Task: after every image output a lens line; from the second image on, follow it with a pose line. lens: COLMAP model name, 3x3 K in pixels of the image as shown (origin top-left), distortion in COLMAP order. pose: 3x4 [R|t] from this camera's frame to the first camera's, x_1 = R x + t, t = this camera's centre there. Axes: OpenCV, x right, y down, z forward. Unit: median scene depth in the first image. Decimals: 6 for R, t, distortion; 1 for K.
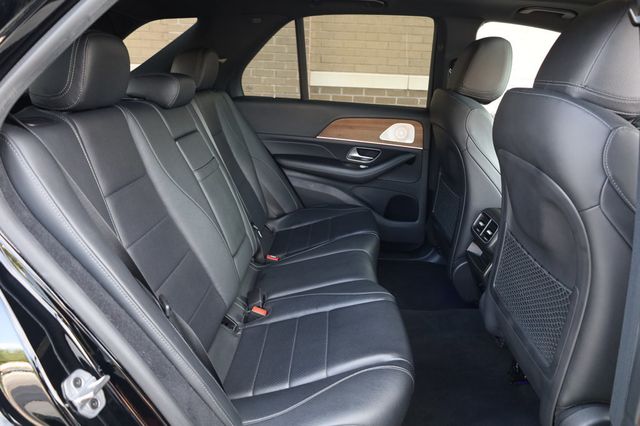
lens RADIAL K [[441.4, 0, 318.6], [0, 441.4, 211.9], [0, 0, 1]] dist [-0.001944, -0.002757]
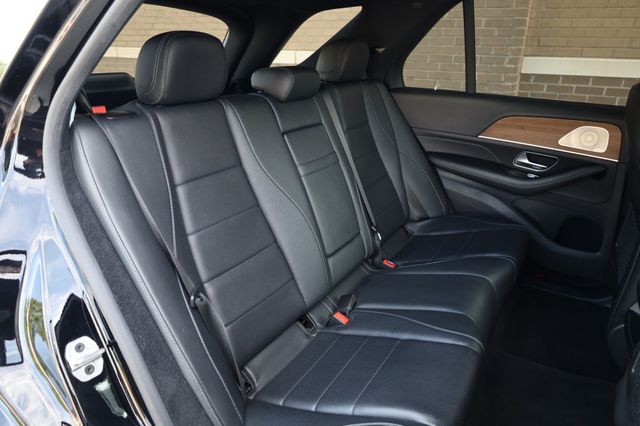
lens RADIAL K [[441.4, 0, 319.5], [0, 441.4, 211.8], [0, 0, 1]] dist [-0.001944, -0.002757]
pose [[0.874376, 0.148977, -0.461814, 0.154818], [-0.133742, 0.988832, 0.065767, -0.039615], [0.466454, 0.004258, 0.884535, 0.089138]]
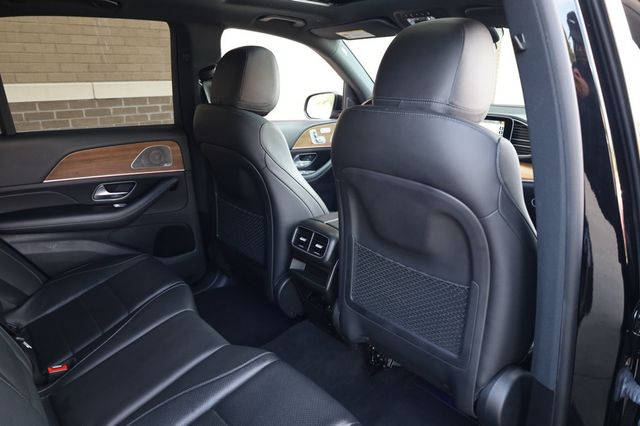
lens RADIAL K [[441.4, 0, 318.8], [0, 441.4, 215.0], [0, 0, 1]] dist [-0.001944, -0.002757]
pose [[0.735114, -0.252549, 0.629147, -0.151048], [0.243256, 0.964485, 0.102931, -0.085304], [-0.632798, 0.077378, 0.770441, 0.161660]]
